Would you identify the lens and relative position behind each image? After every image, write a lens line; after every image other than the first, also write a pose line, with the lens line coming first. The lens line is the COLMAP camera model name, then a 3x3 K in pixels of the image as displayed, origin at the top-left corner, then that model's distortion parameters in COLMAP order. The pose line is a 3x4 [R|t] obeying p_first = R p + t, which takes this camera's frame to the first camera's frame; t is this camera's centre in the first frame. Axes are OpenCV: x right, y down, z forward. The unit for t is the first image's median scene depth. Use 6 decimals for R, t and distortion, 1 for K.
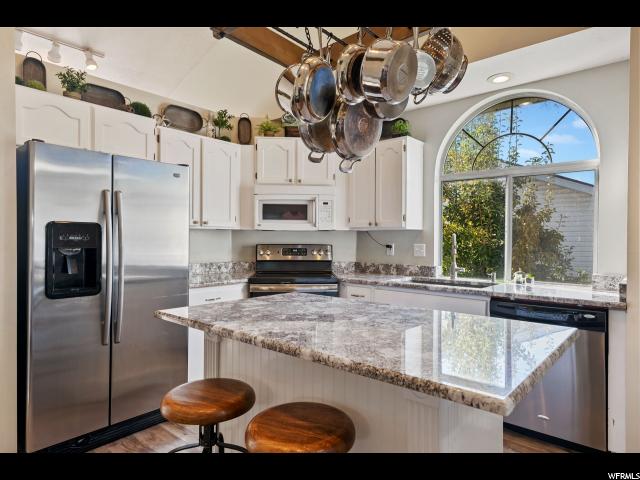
lens RADIAL K [[398.2, 0, 320.6], [0, 398.2, 240.5], [0, 0, 1]] dist [0.006456, 0.000428]
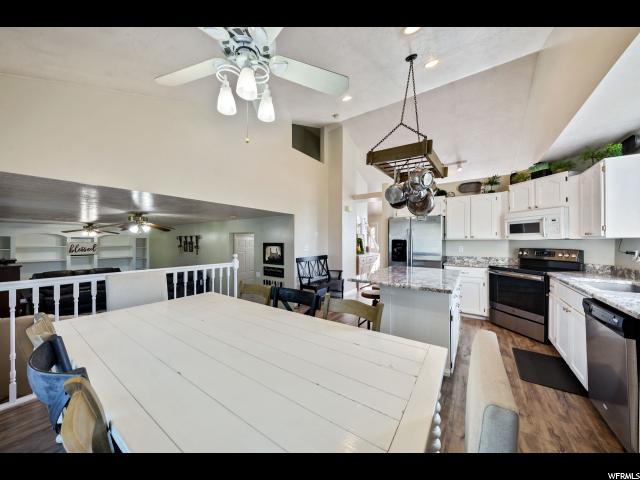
lens RADIAL K [[222.1, 0, 322.0], [0, 222.1, 240.8], [0, 0, 1]] dist [0.000792, 0.000040]
pose [[0.090642, -0.007751, -0.995853, 0.725837], [-0.003473, 0.999961, -0.008099, -0.011337], [0.995878, 0.004193, 0.090611, 0.107649]]
